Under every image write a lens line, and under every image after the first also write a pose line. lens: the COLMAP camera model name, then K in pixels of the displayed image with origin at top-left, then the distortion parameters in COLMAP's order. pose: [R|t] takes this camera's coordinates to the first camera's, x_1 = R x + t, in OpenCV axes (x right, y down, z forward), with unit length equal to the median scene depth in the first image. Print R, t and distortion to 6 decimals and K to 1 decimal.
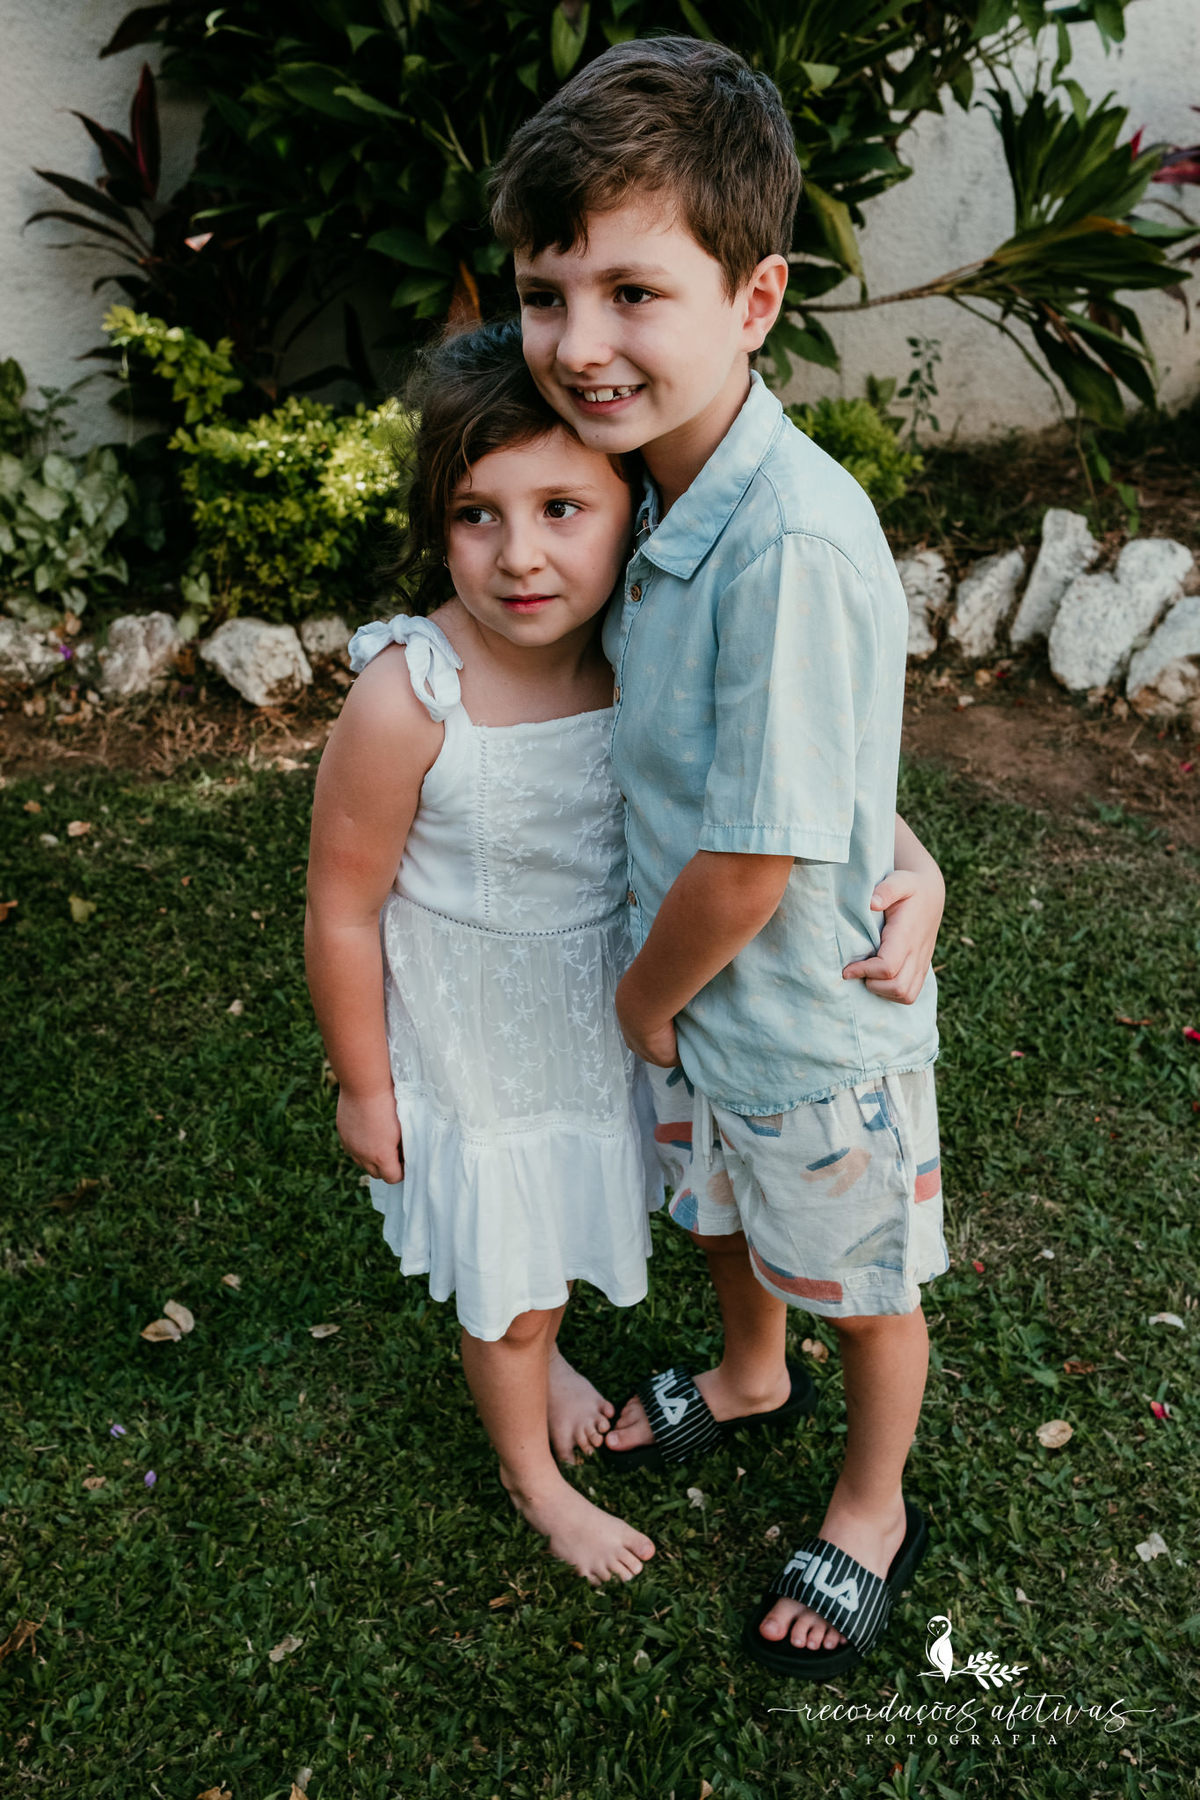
lens RADIAL K [[1748.5, 0, 570.5], [0, 1748.5, 895.5], [0, 0, 1]] dist [-0.067695, 0.203503]
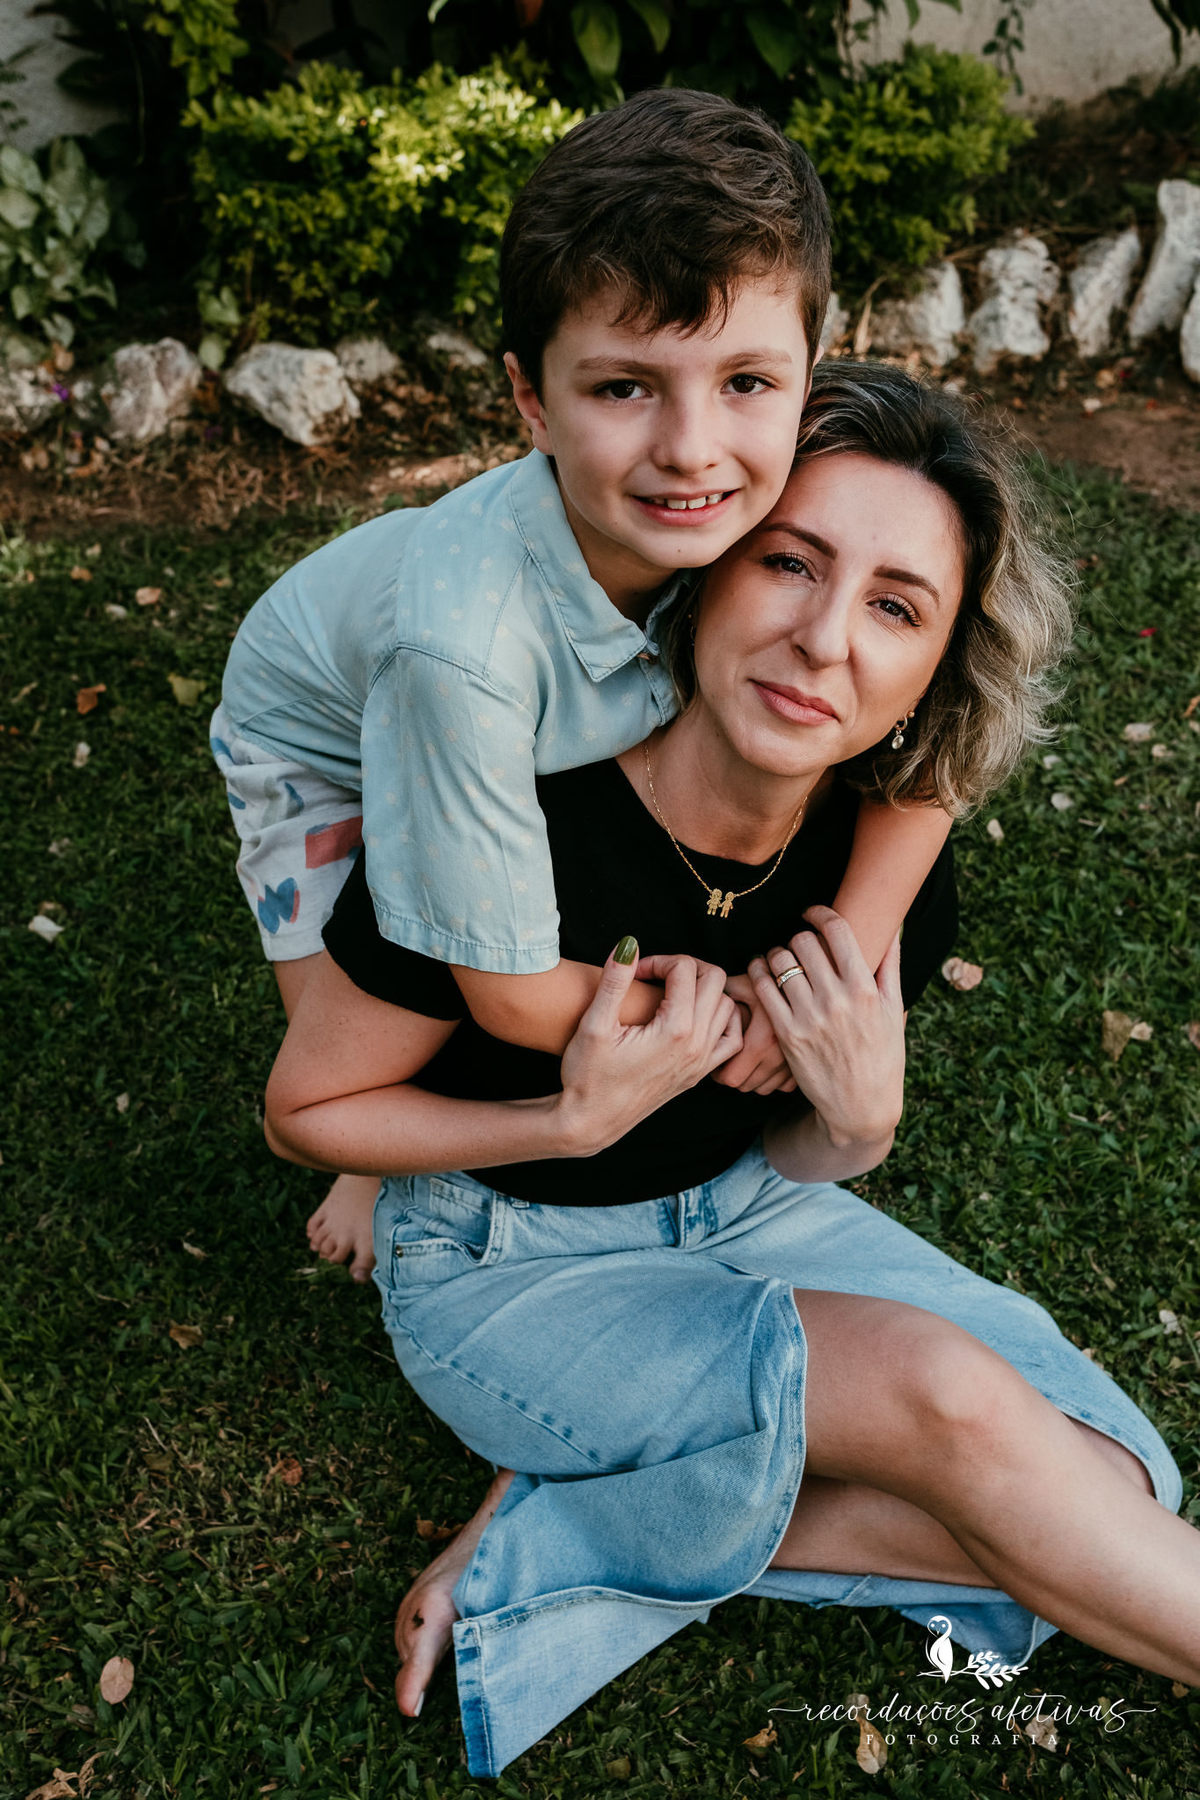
lens RADIAL K [[1751.4, 0, 600.9], [0, 1751.4, 925.8], [0, 0, 1]] dist [-0.075191, 0.210754]
pose [[0.992373, -0.072713, 0.099539, -0.136477], [0.057277, 0.987028, 0.149984, 0.004520], [-0.109154, -0.143138, 0.983665, 0.105821]]
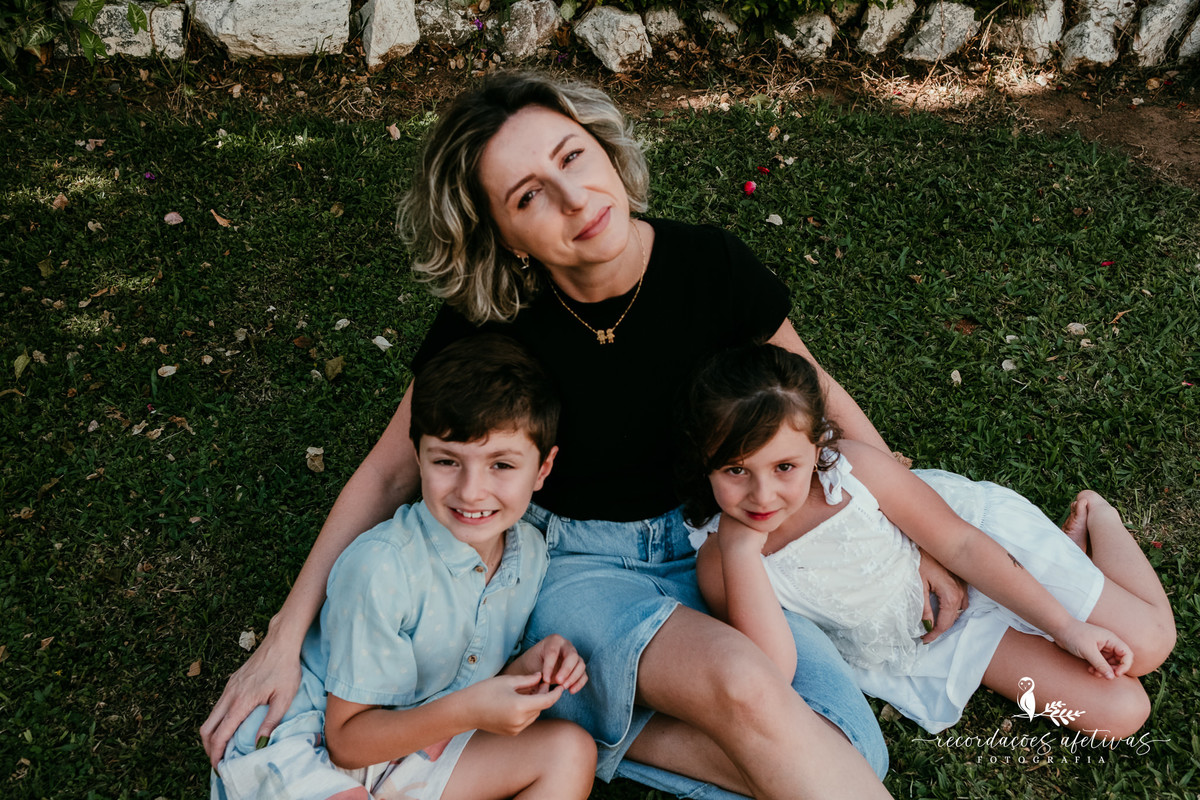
lens RADIAL K [[1155.6, 0, 600.0], [0, 1155.6, 400.0], [0, 0, 1]] dist [-0.076552, 0.189698]
pose [[0.989497, 0.094265, -0.109591, -0.063669], [-0.073652, 0.981107, 0.178897, -0.014703], [0.124384, -0.168947, 0.977745, 0.050863]]
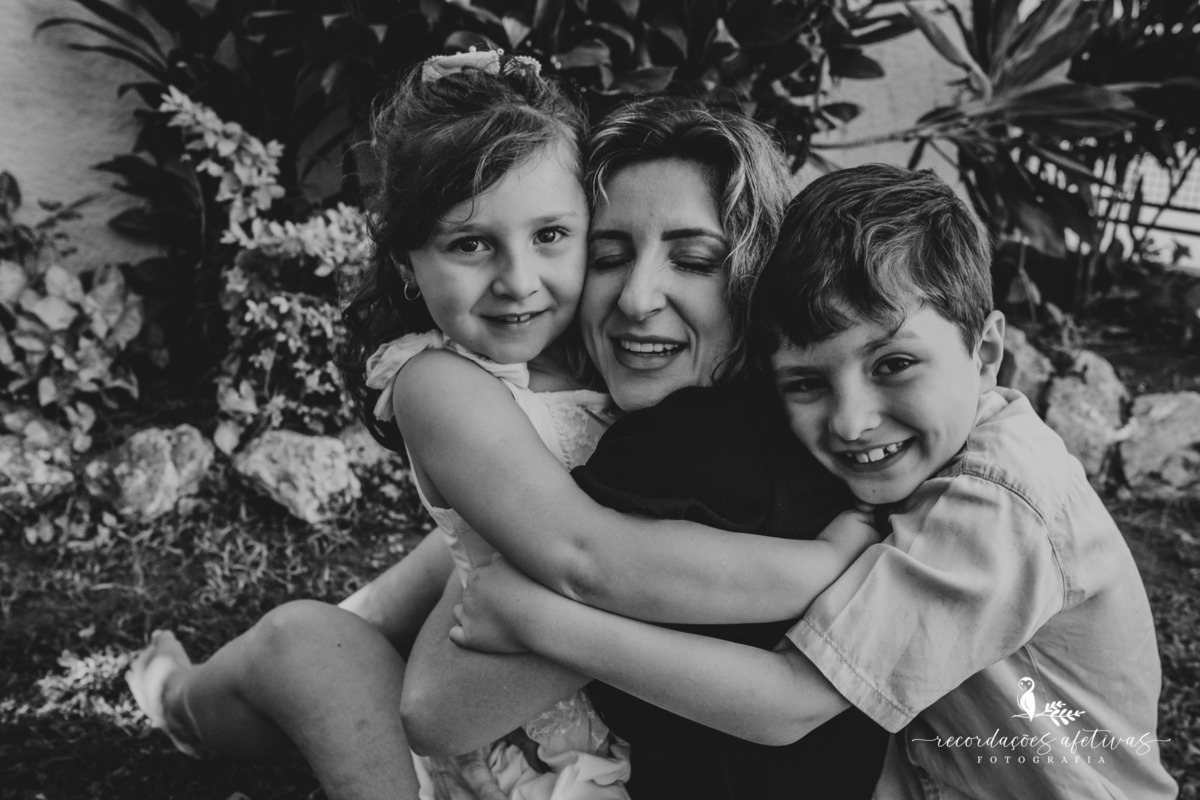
lens RADIAL K [[1167.6, 0, 606.2], [0, 1167.6, 403.2], [0, 0, 1]] dist [-0.075191, 0.210754]
pose [[0.967808, -0.012374, 0.251387, -0.180170], [0.064449, 0.977674, -0.199999, -0.038026], [-0.243300, 0.209762, 0.946998, 0.371934]]
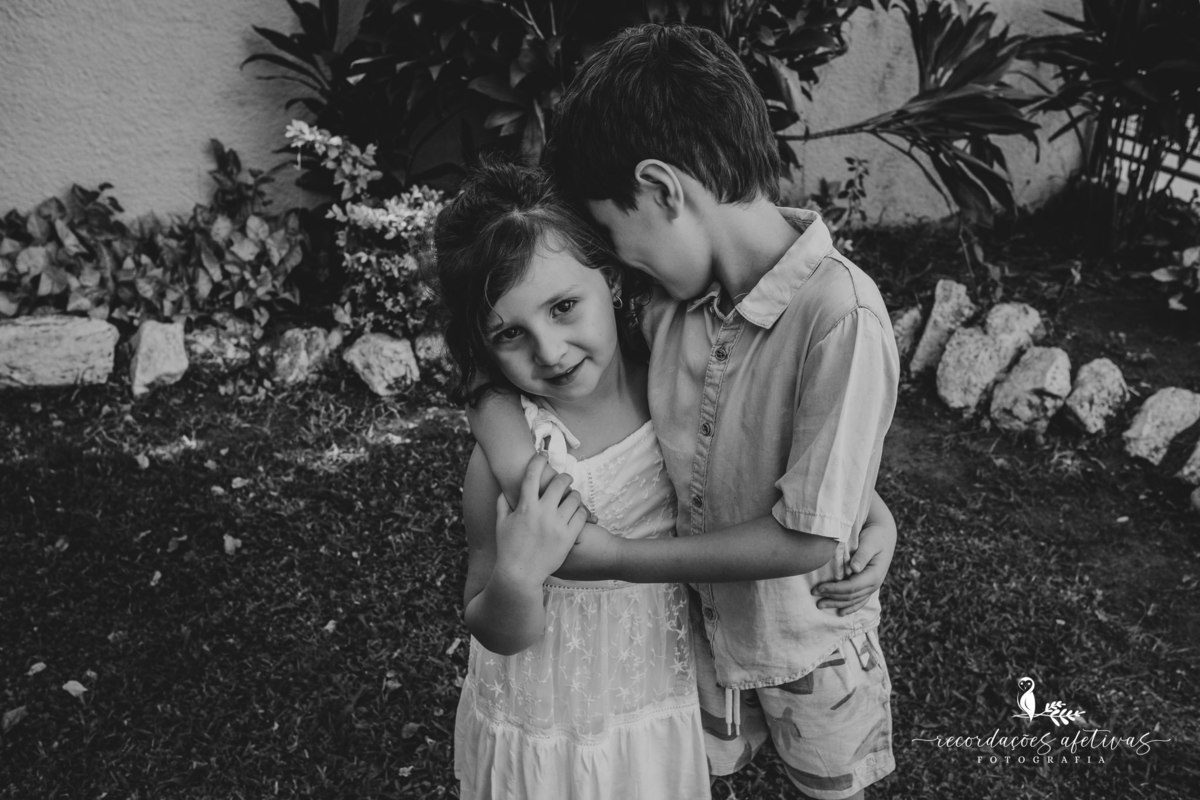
lens RADIAL K [[1165.7, 0, 606.5], [0, 1165.7, 405.2], [0, 0, 1]] dist [-0.067695, 0.203503]
pose [[0.998756, 0.042678, -0.025772, 0.031748], [-0.044525, 0.996120, -0.075915, -0.036514], [0.022432, 0.076968, 0.996781, 0.051754]]
